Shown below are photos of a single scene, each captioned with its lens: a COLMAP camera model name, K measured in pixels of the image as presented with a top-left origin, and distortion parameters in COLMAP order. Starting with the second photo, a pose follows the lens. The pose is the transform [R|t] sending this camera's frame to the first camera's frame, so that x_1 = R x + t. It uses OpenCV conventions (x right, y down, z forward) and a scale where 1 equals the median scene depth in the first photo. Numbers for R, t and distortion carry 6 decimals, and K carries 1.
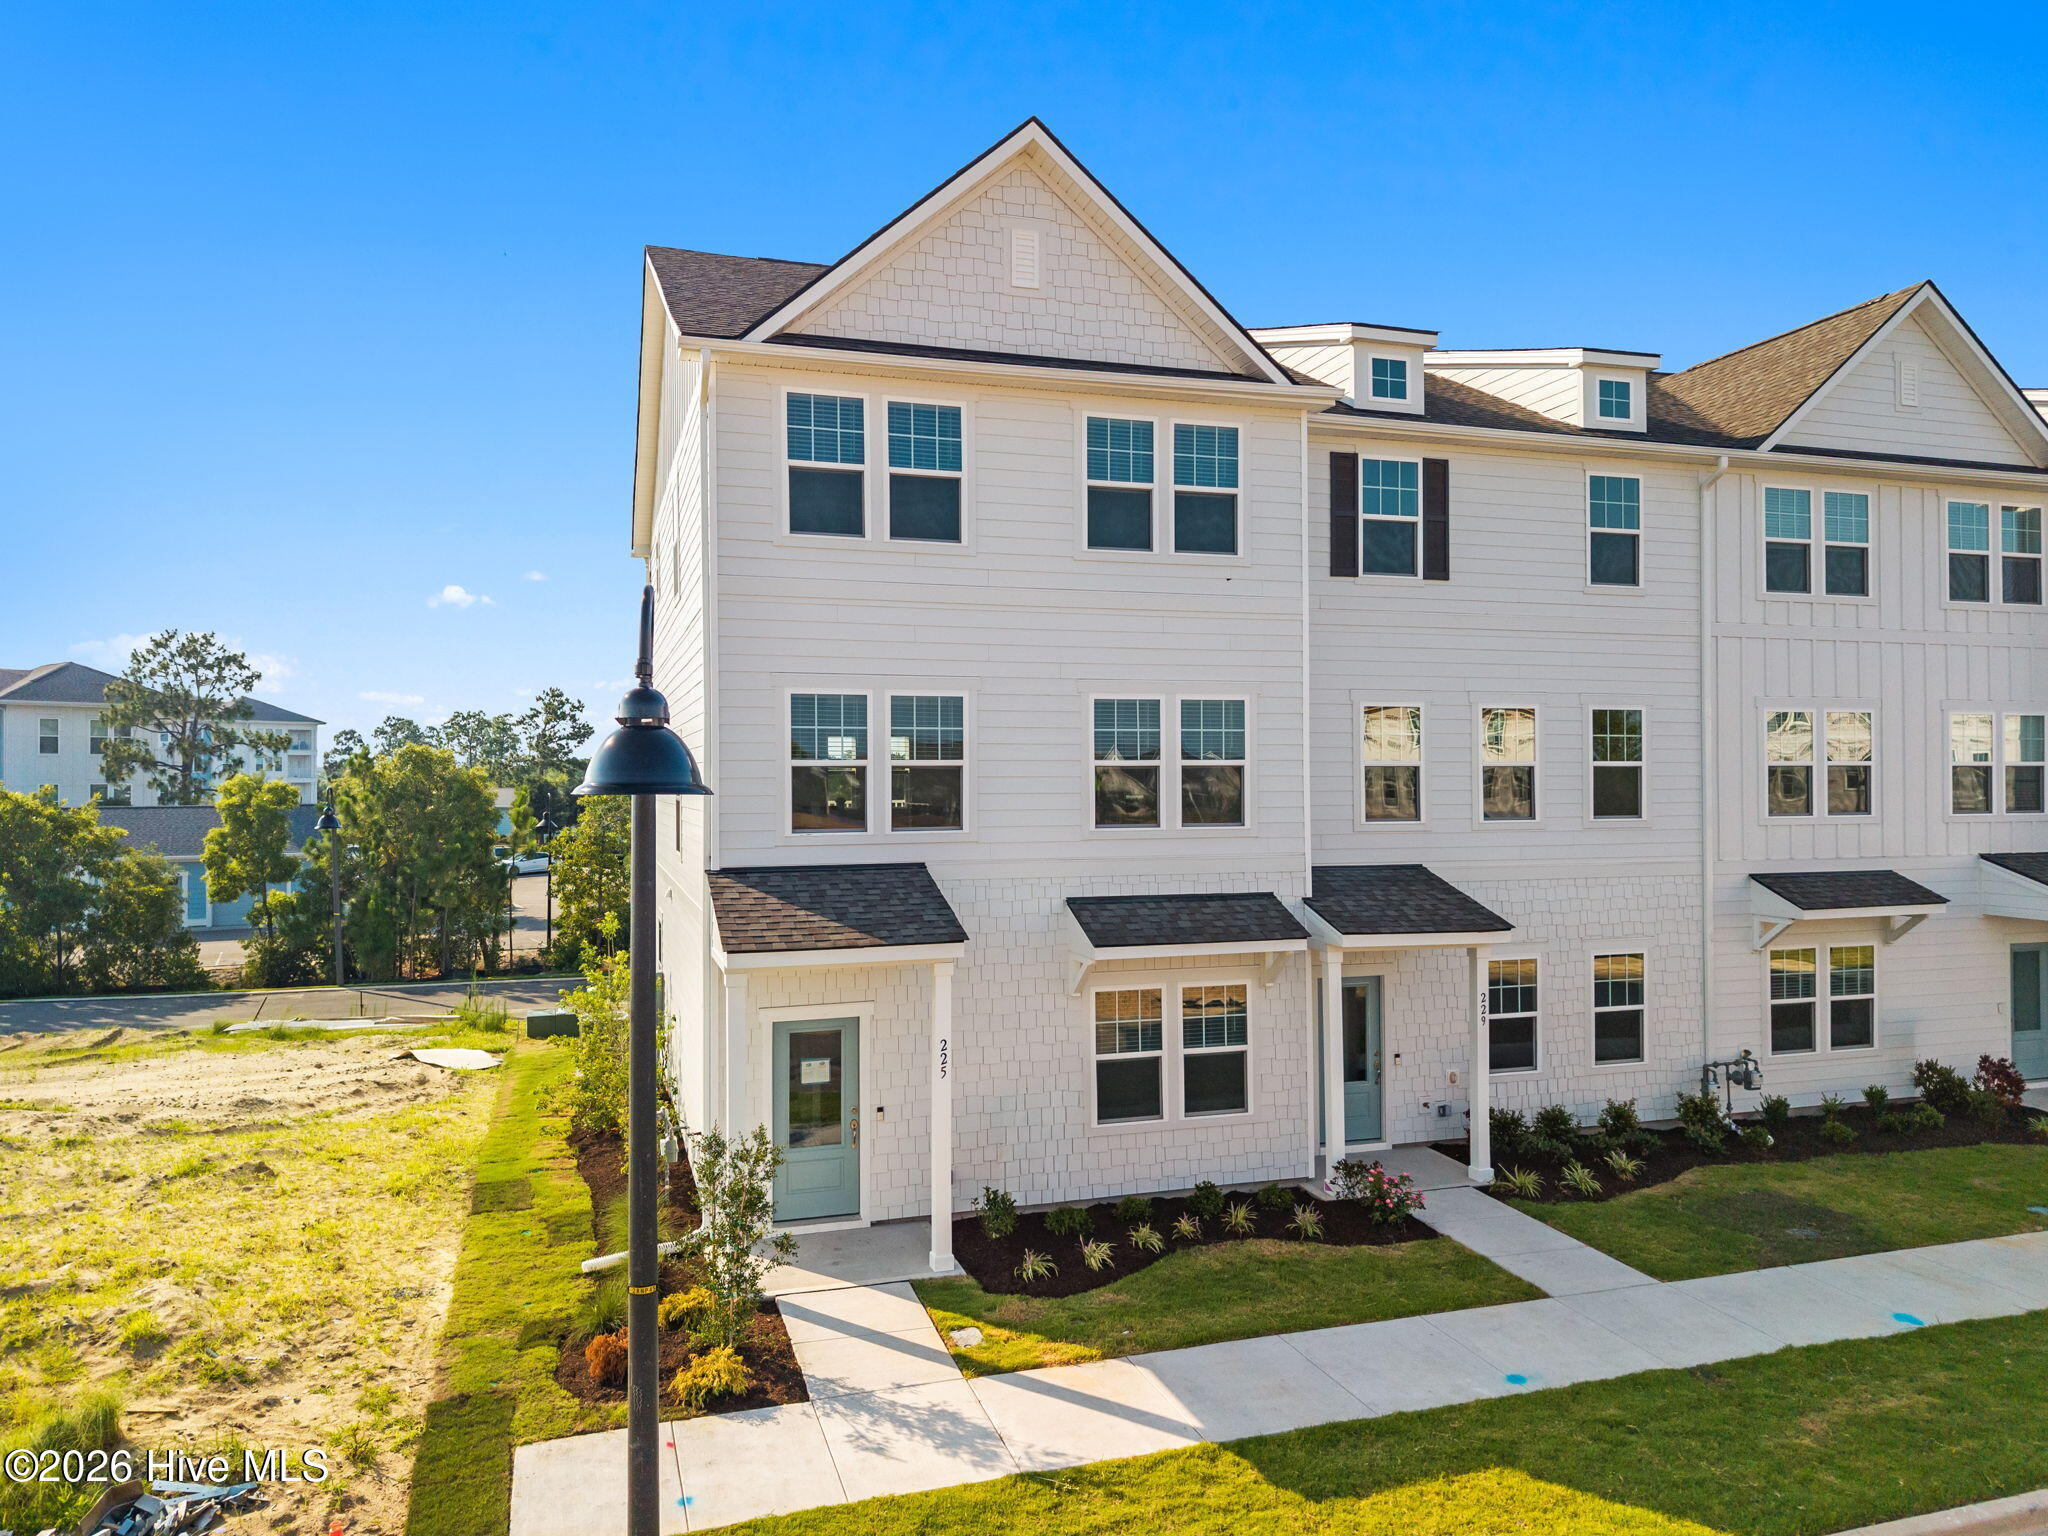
lens RADIAL K [[1389.5, 0, 1024.0], [0, 1389.5, 768.0], [0, 0, 1]] dist [0.034376, -0.042619]
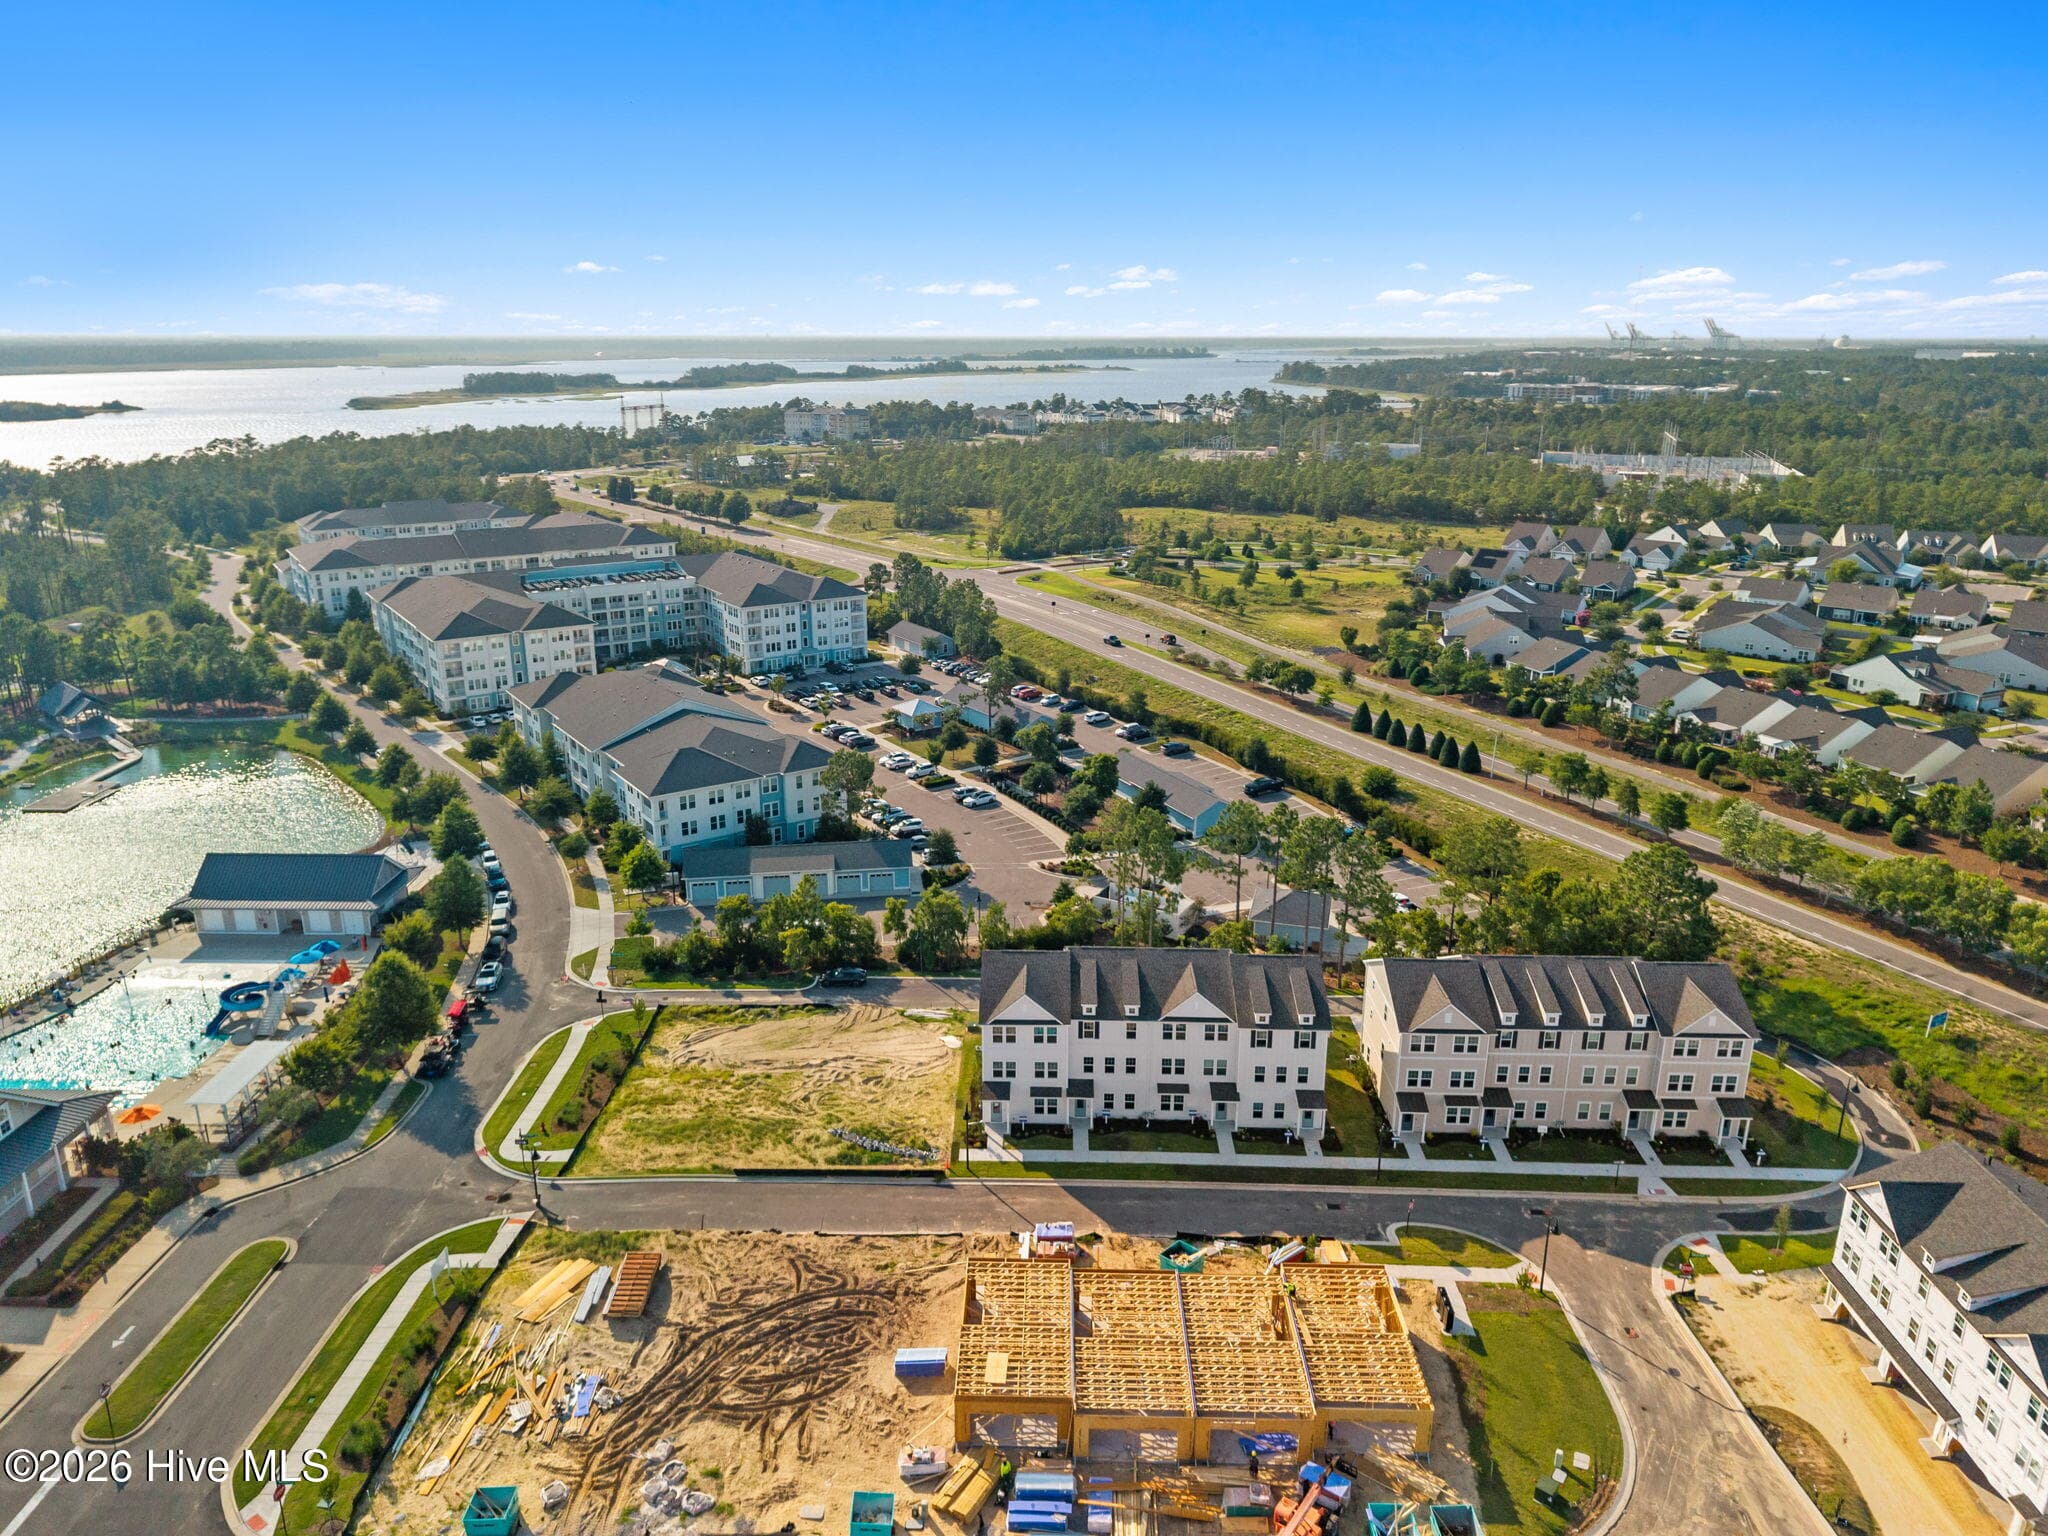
lens RADIAL K [[1381.5, 0, 1018.4], [0, 1381.5, 766.9], [0, 0, 1]] dist [0.049214, -0.077904]
pose [[0.945433, 0.101262, -0.309681, 2.083940], [-0.003007, 0.953148, 0.302489, -3.762473], [0.325802, -0.285052, 0.901442, -5.182681]]
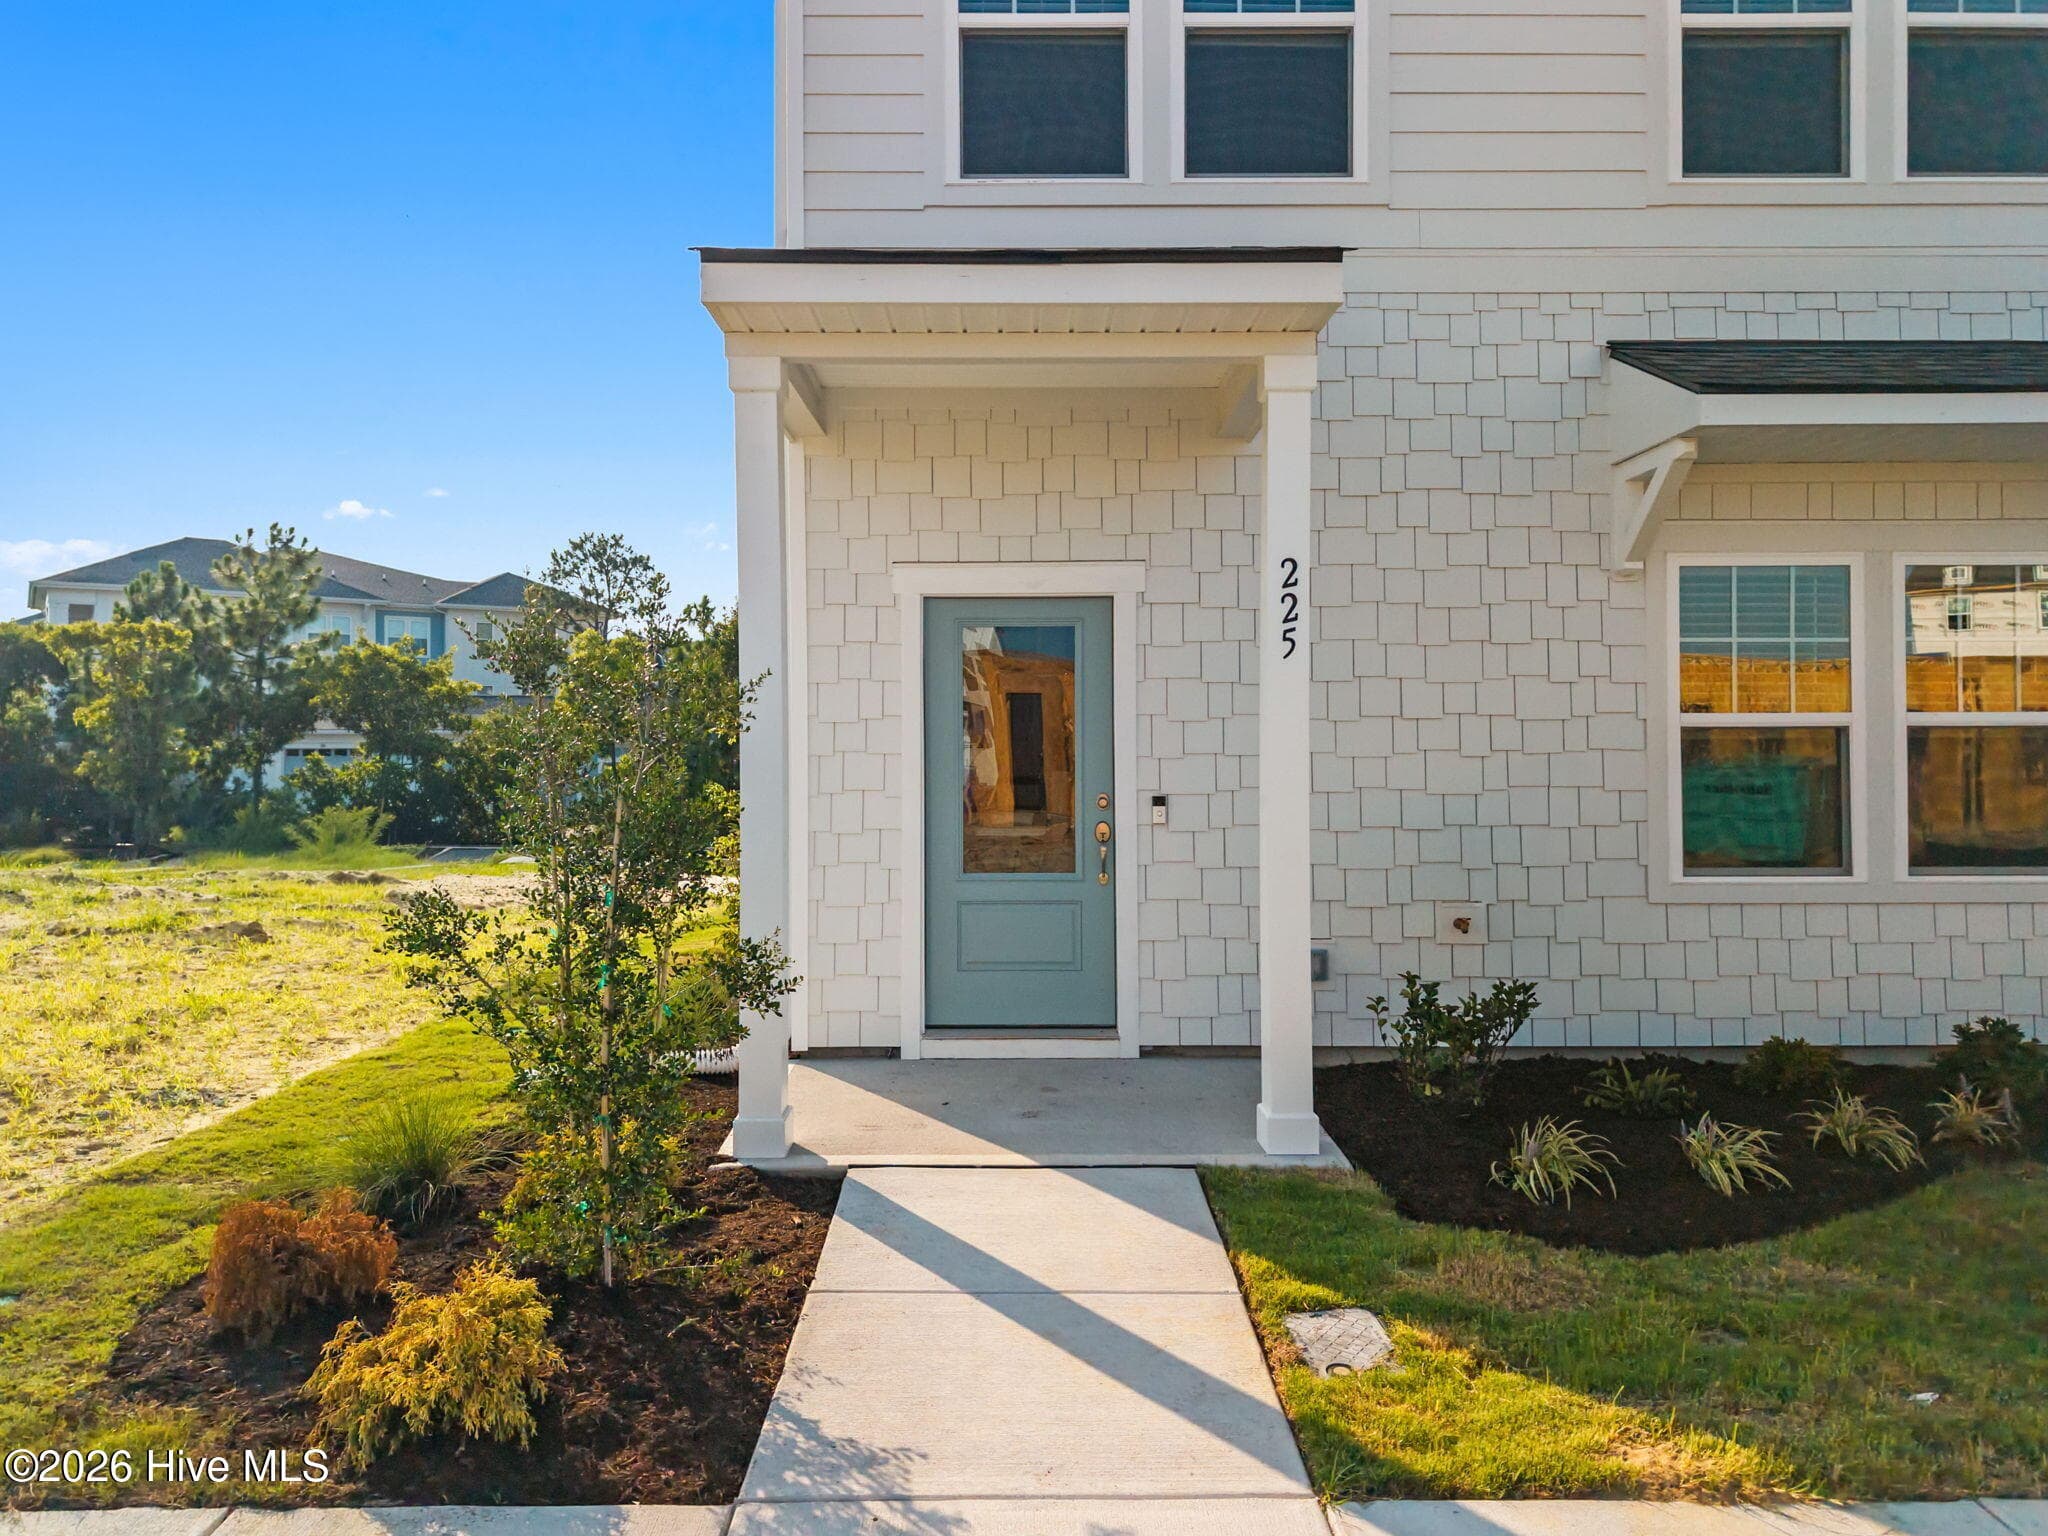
lens RADIAL K [[1398.7, 0, 997.2], [0, 1398.7, 769.6], [0, 0, 1]] dist [0.040984, -0.038949]
pose [[0.949704, 0.000557, -0.313147, -0.011851], [0.009243, 0.999513, 0.029810, 0.213485], [0.313011, -0.031205, 0.949237, 0.537801]]
